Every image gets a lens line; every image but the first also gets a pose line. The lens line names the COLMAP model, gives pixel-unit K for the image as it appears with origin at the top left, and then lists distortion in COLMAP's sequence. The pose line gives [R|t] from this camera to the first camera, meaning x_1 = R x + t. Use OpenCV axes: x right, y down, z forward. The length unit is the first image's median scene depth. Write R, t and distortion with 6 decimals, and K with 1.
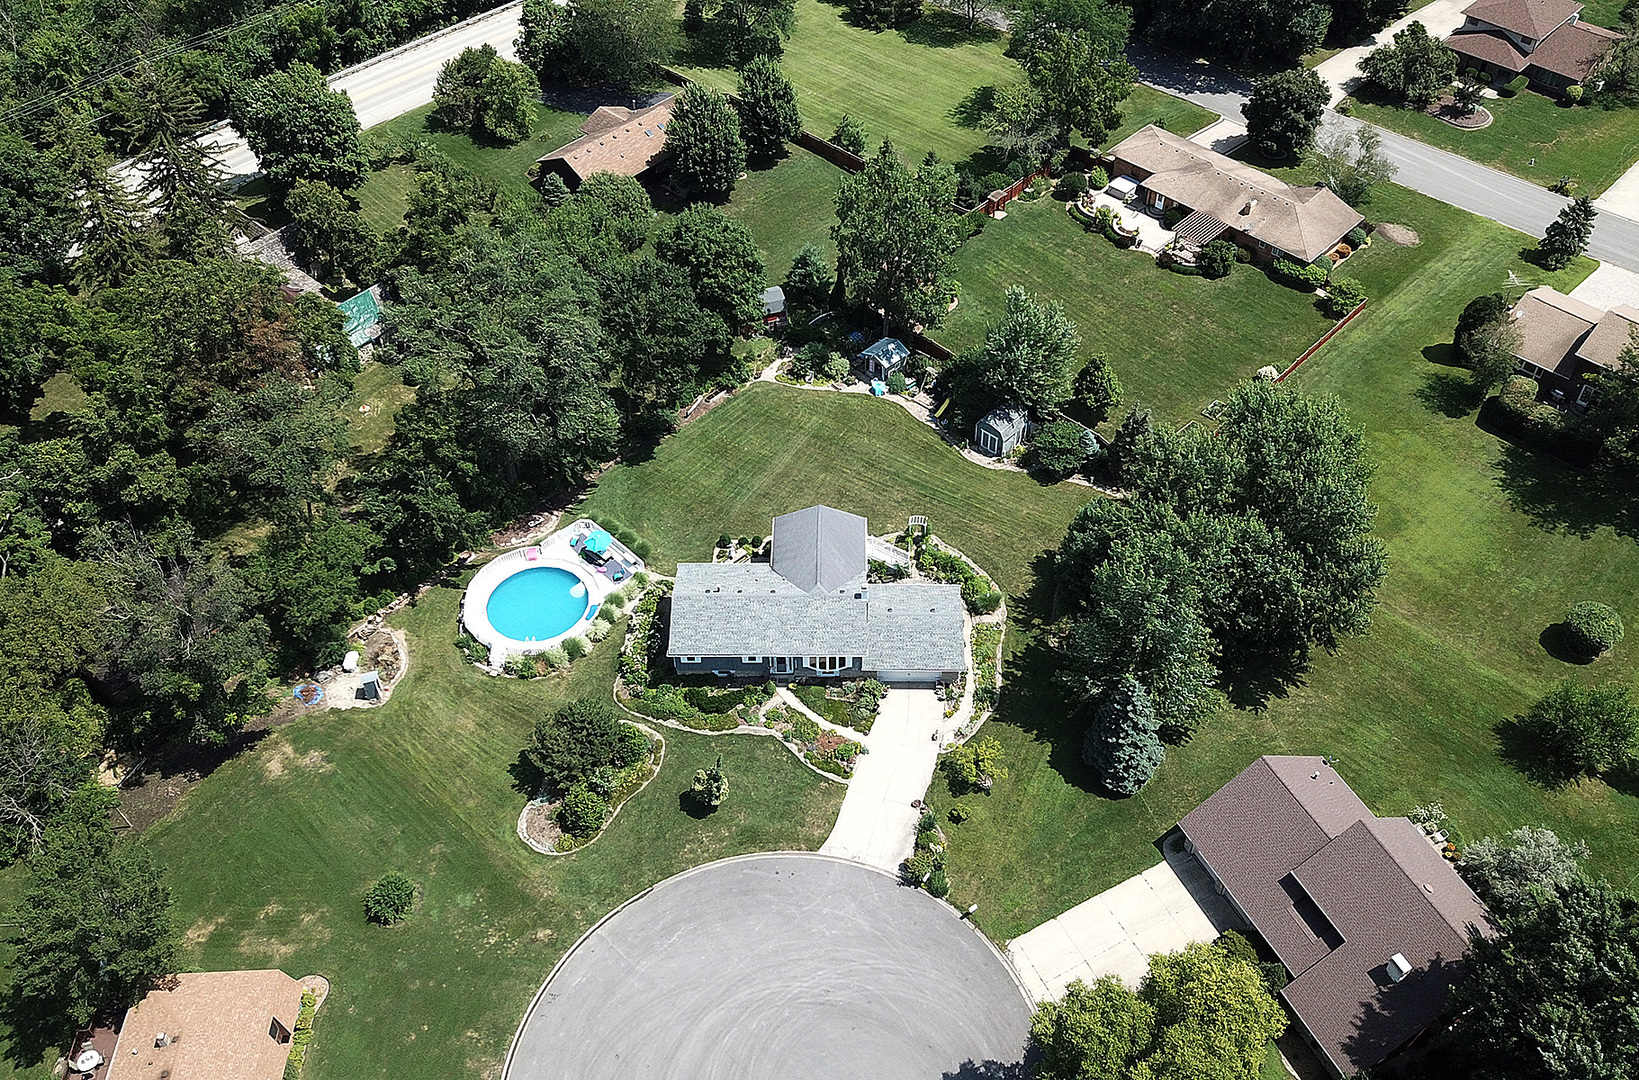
lens RADIAL K [[1436.9, 0, 832.1], [0, 1436.9, 514.1], [0, 0, 1]] dist [0.082463, -0.145696]
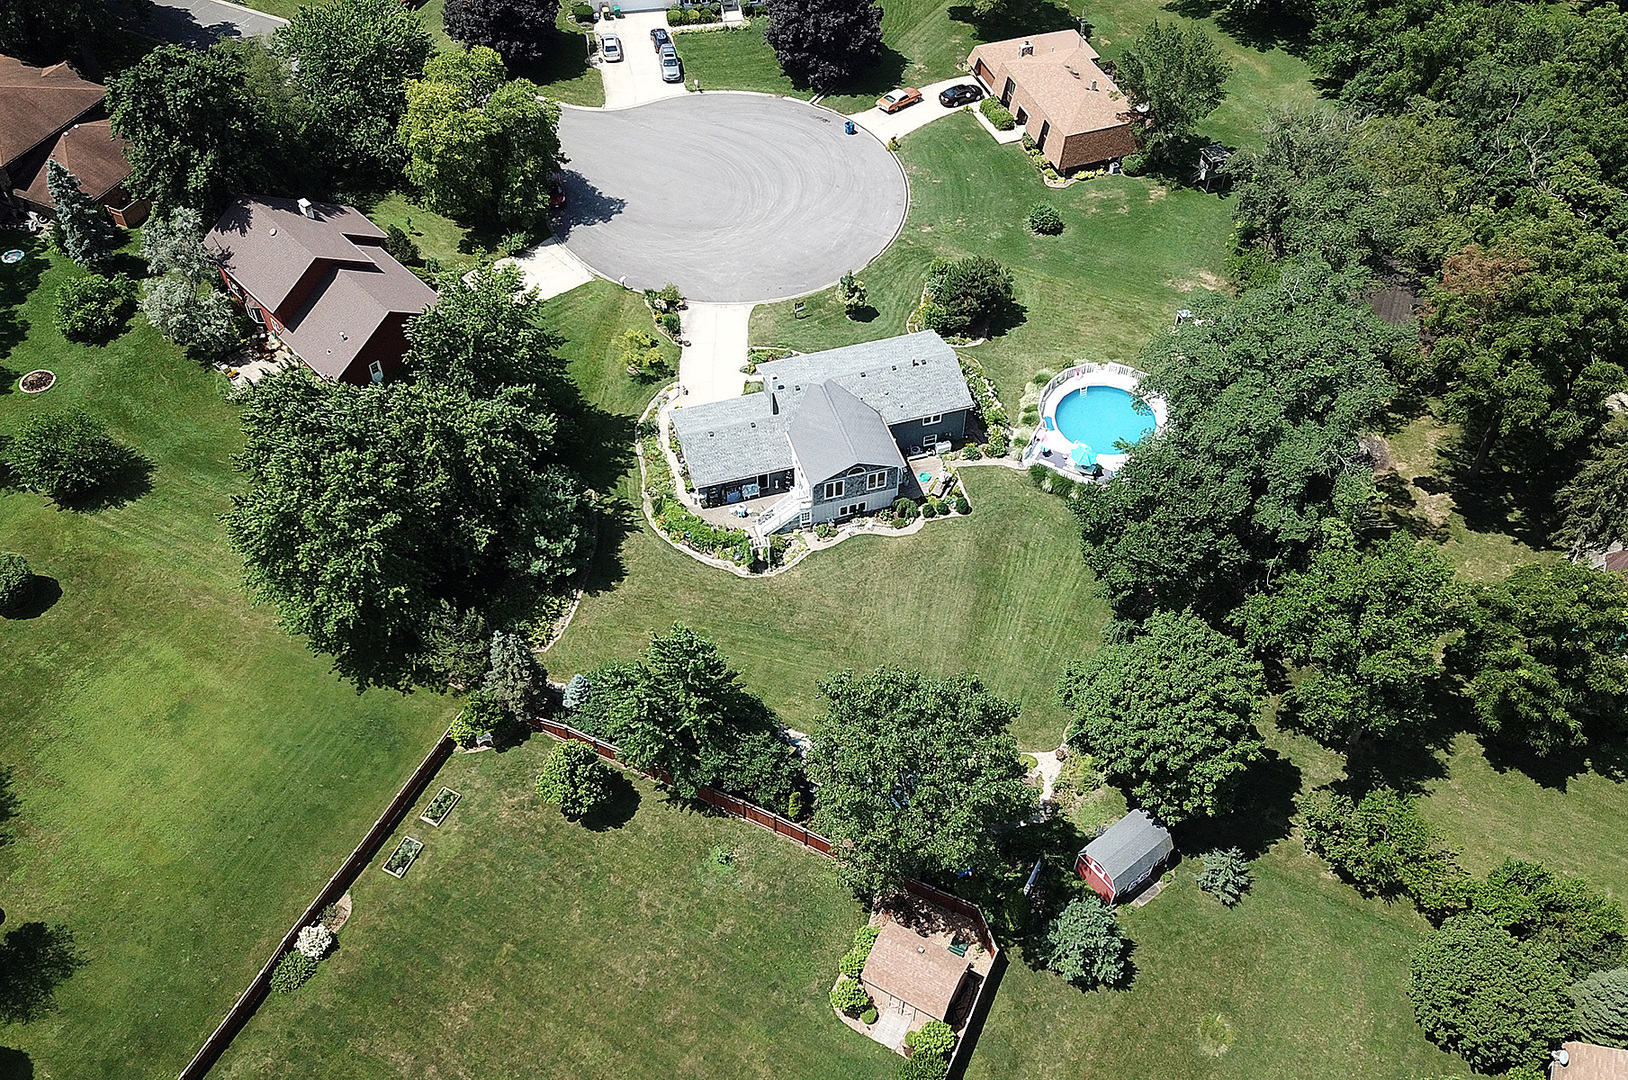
lens RADIAL K [[1457.2, 0, 841.0], [0, 1457.2, 533.3], [0, 0, 1]] dist [0.018387, -0.025529]
pose [[-0.948368, 0.231408, -0.216905, 0.218527], [-0.231044, -0.035520, 0.972295, -0.930939], [0.217292, 0.972208, 0.087152, 1.009736]]
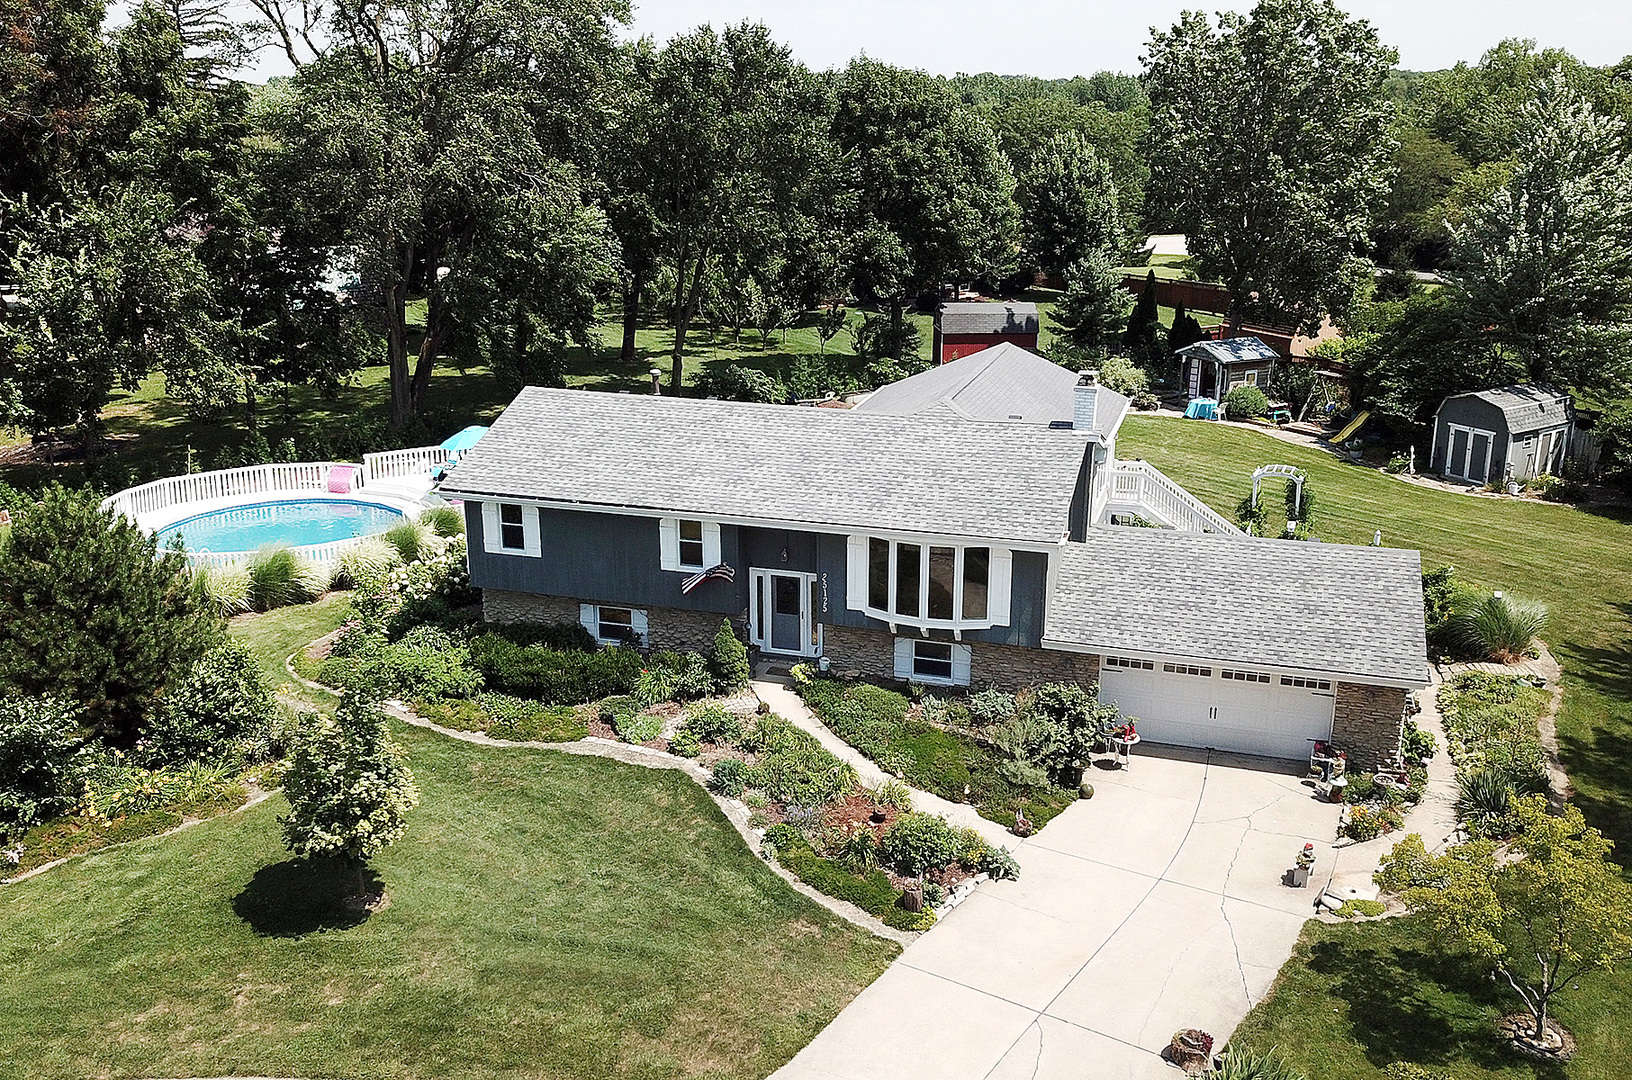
lens RADIAL K [[1460.8, 0, 809.8], [0, 1460.8, 535.7], [0, 0, 1]] dist [0.018387, -0.025529]
pose [[0.957477, 0.088574, -0.274578, 0.053969], [-0.207846, 0.871818, -0.443545, 0.227627], [0.200095, 0.481754, 0.853156, 0.723191]]
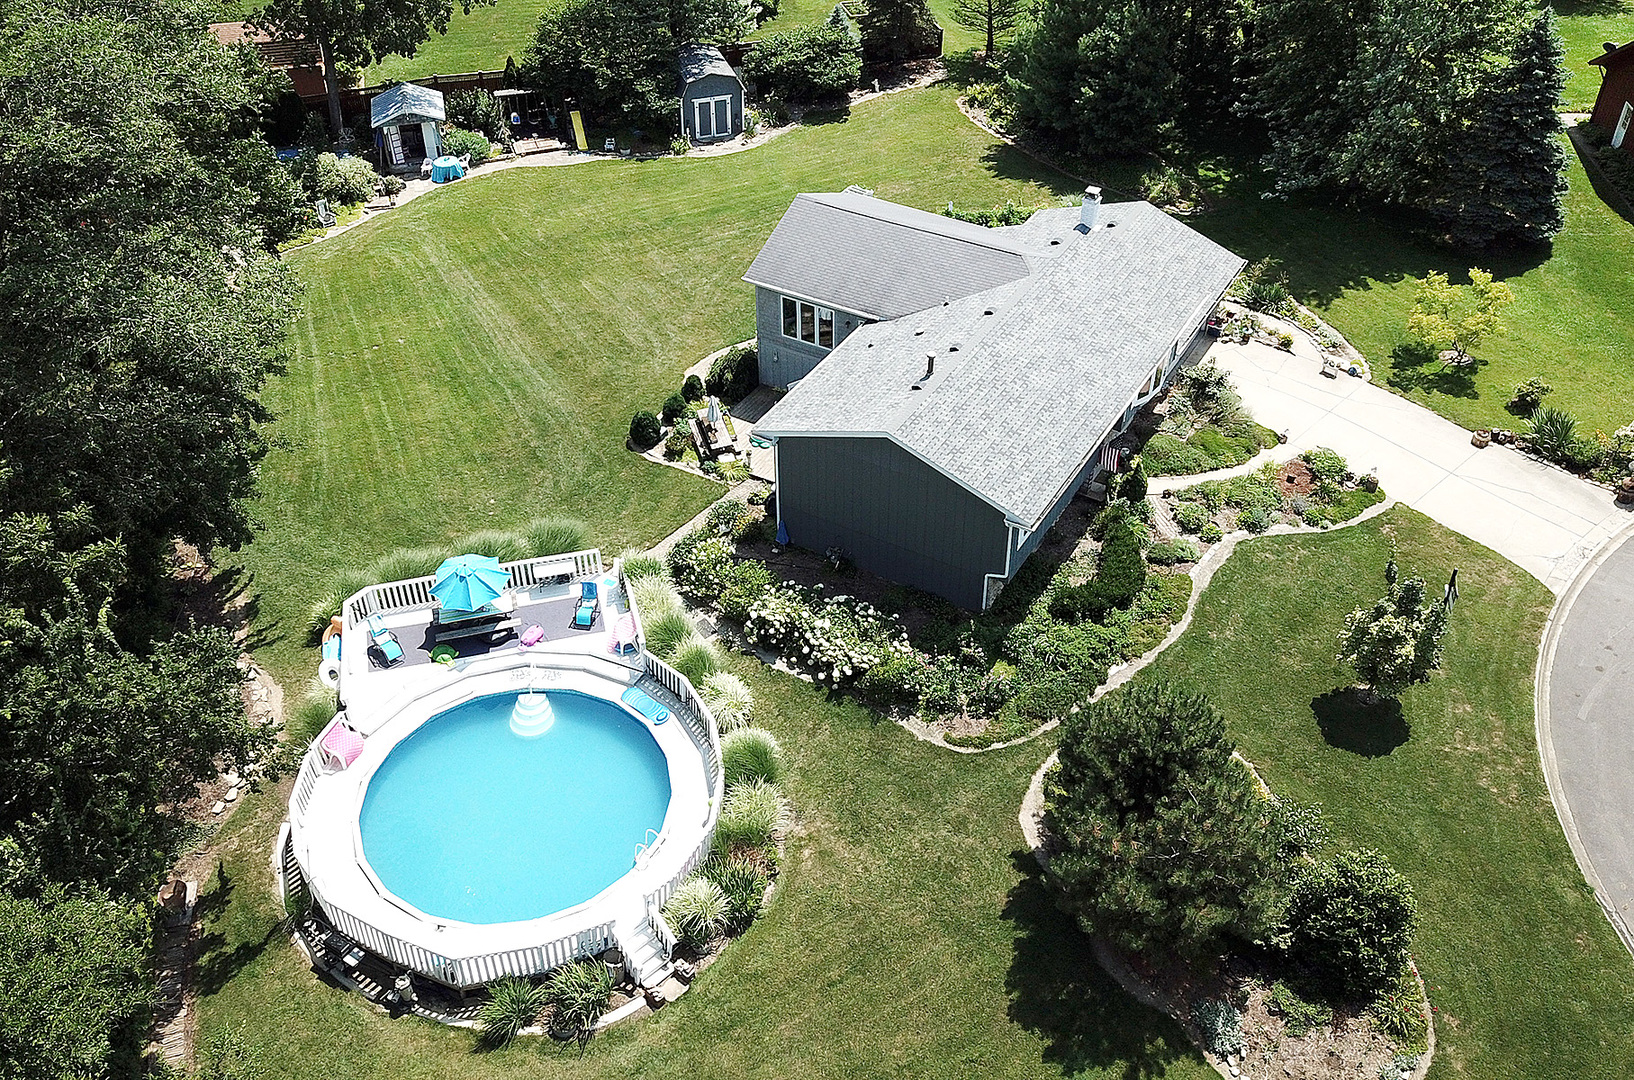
lens RADIAL K [[1462.6, 0, 822.5], [0, 1462.6, 560.1], [0, 0, 1]] dist [0.018387, -0.025529]
pose [[0.490864, -0.553305, 0.672983, -0.386677], [0.616448, 0.766427, 0.180504, 0.003498], [-0.615666, 0.326256, 0.717295, 0.745680]]
